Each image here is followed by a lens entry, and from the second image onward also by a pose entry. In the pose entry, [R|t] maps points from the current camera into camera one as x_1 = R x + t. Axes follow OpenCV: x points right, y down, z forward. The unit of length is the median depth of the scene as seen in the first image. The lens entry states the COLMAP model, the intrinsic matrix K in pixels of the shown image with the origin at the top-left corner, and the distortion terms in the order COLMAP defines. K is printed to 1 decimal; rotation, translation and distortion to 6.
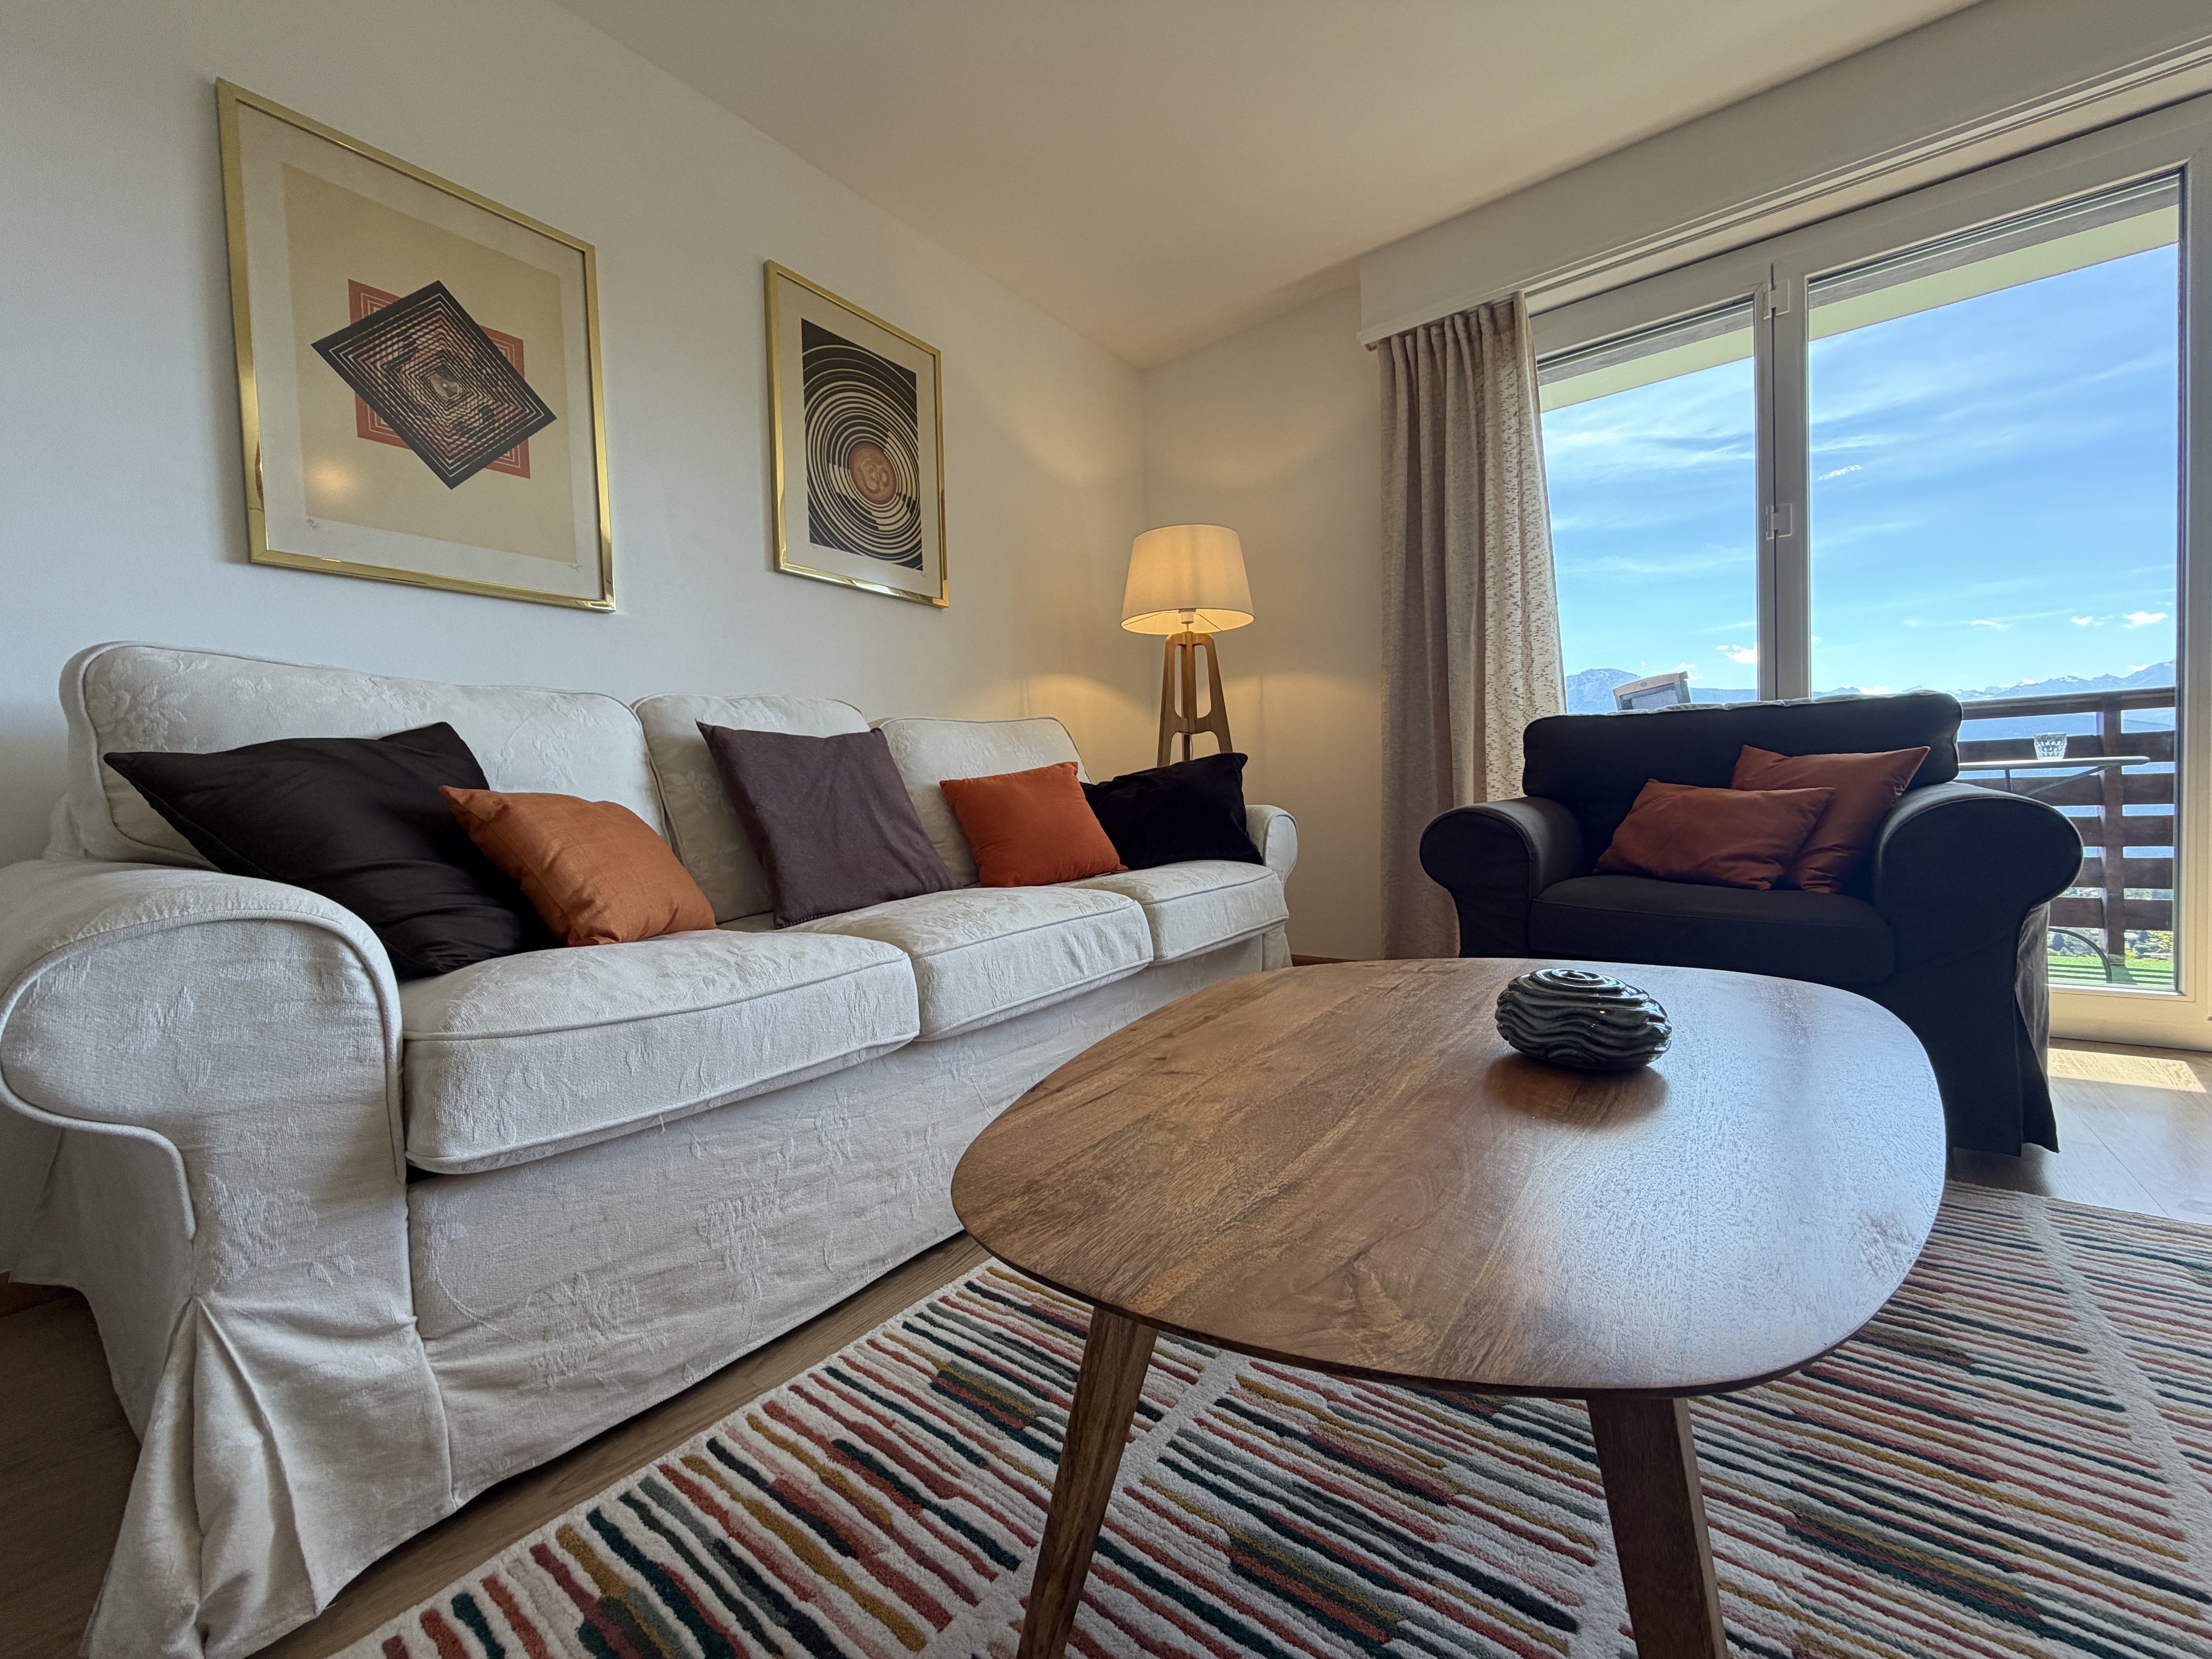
lens RADIAL K [[887.6, 0, 1100.0], [0, 887.6, 824.8], [0, 0, 1]] dist [0.004041, -0.000262]
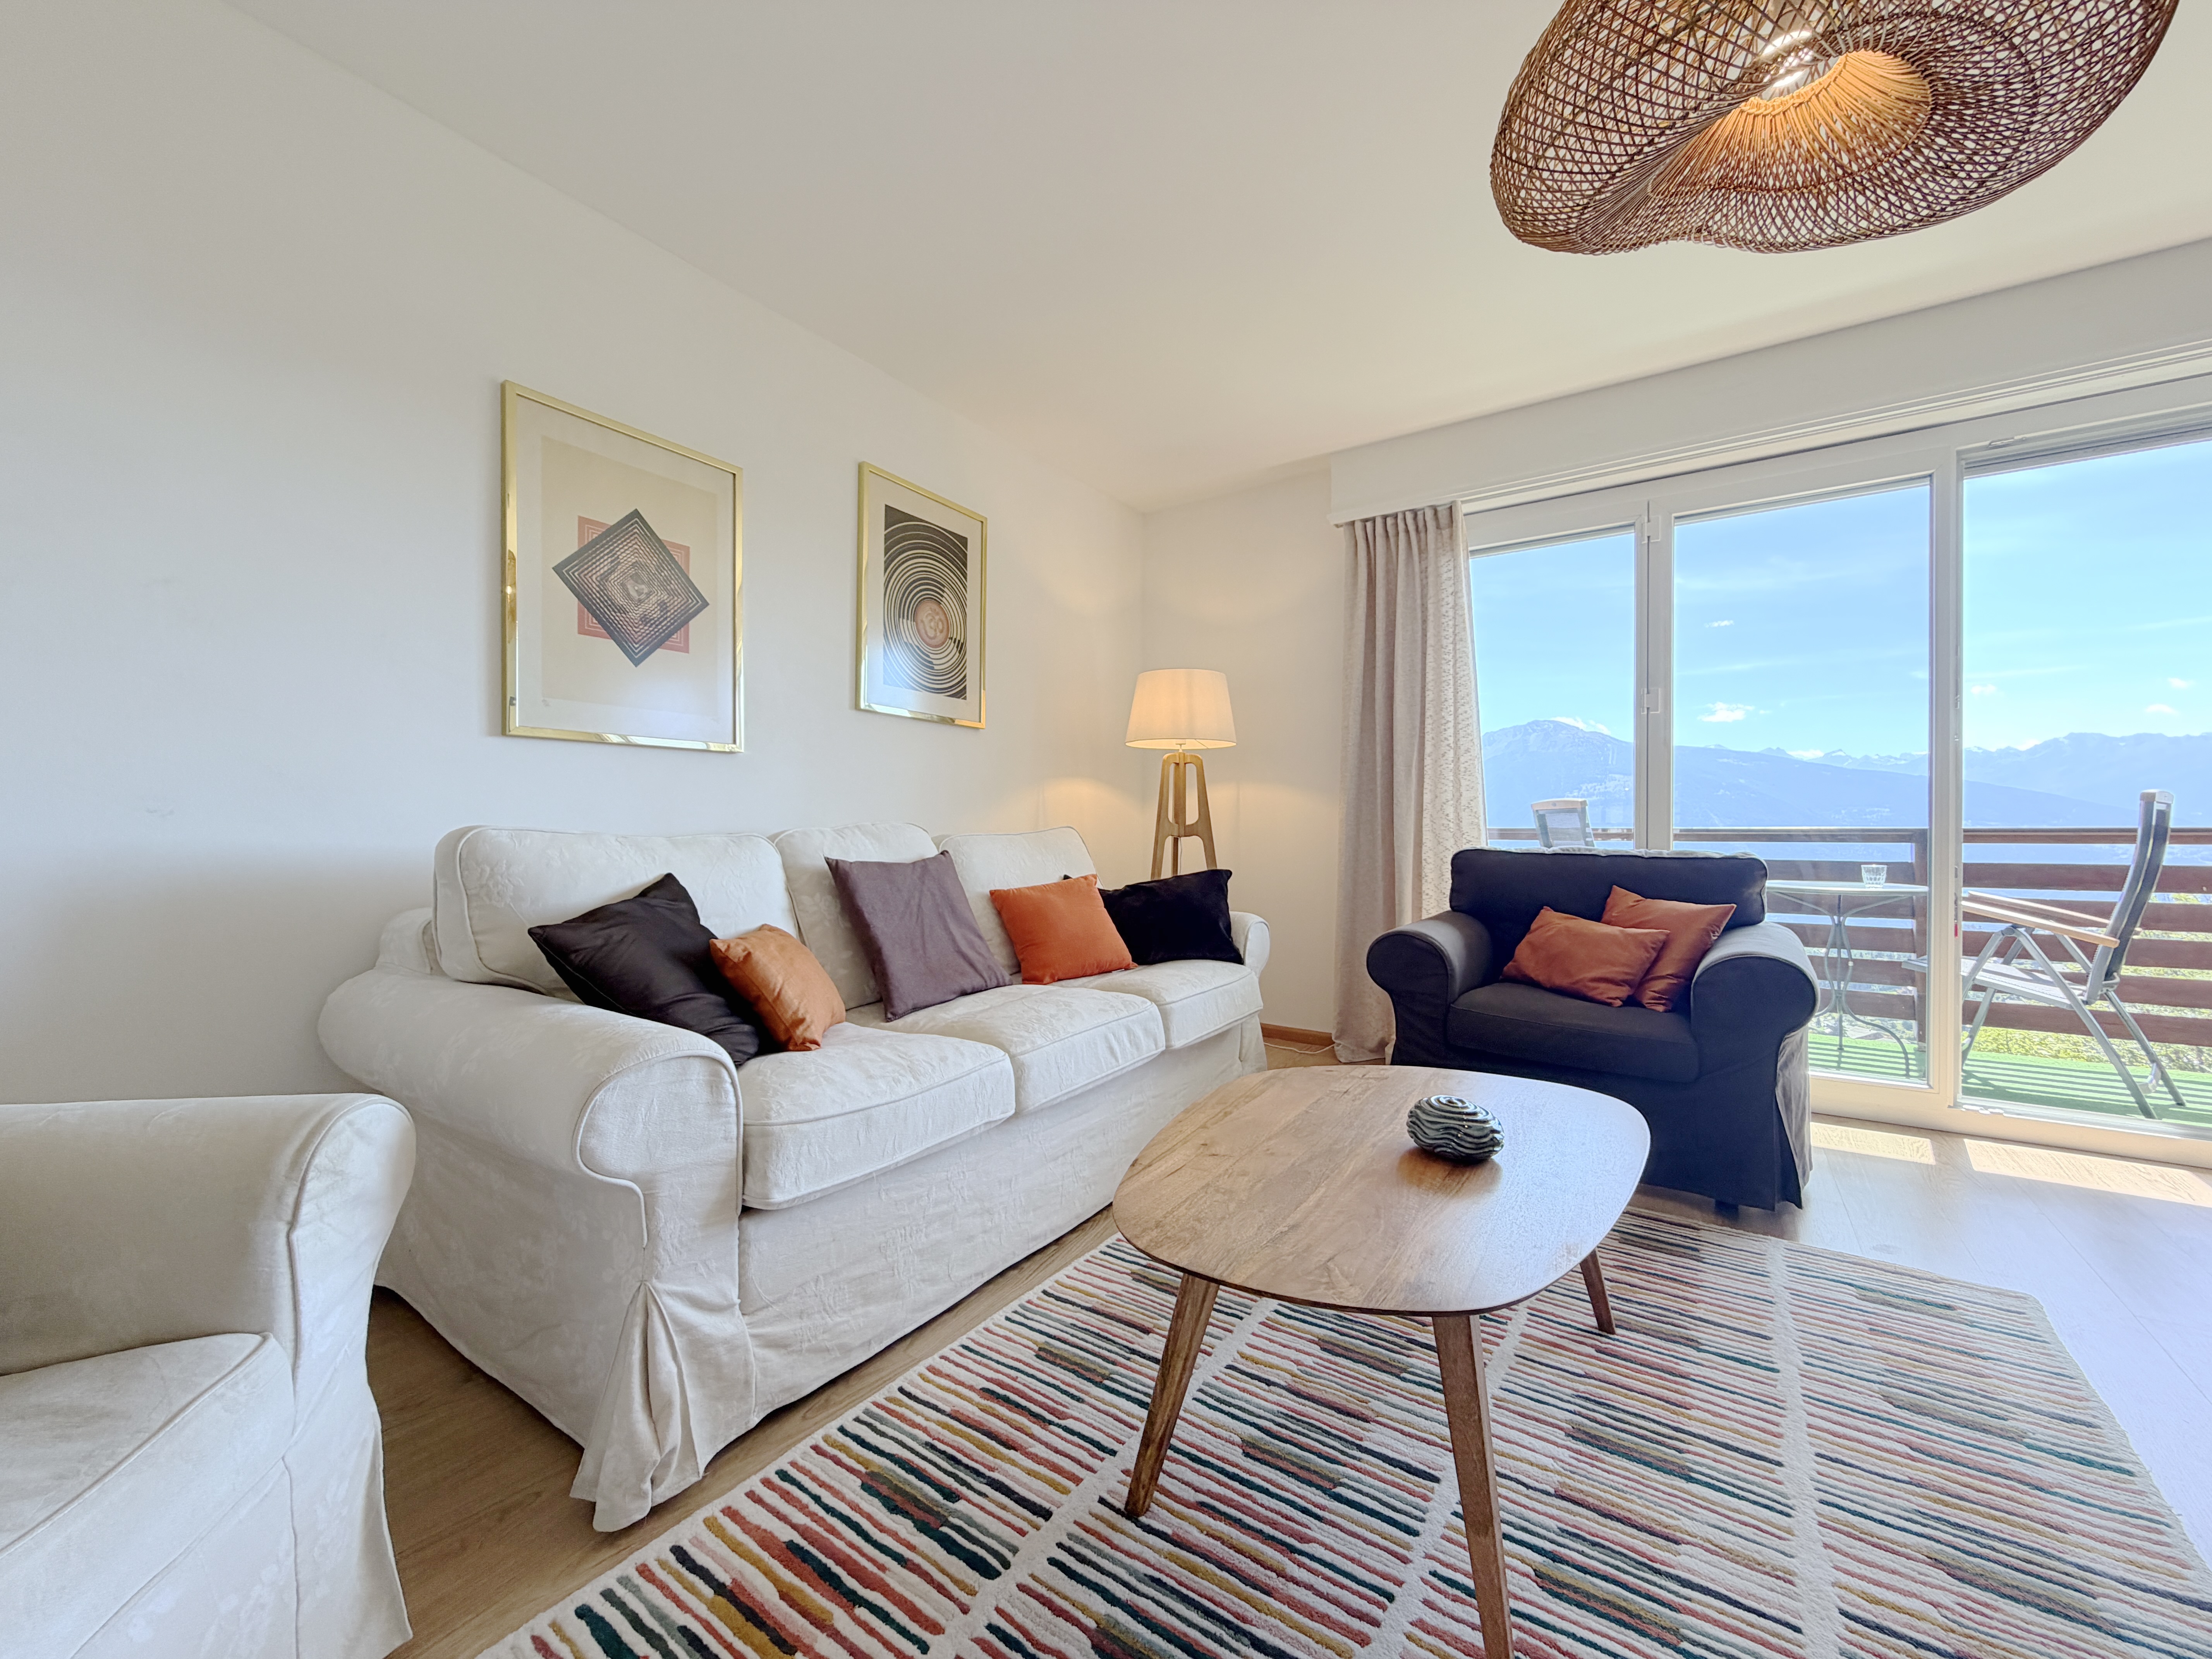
lens RADIAL K [[887.6, 0, 1101.5], [0, 887.6, 824.6], [0, 0, 1]] dist [0.004041, -0.000262]
pose [[0.997963, 0.038197, 0.051090, -0.126329], [-0.036468, 0.998744, -0.034363, -0.145200], [-0.052339, 0.032430, 0.998103, -0.354233]]
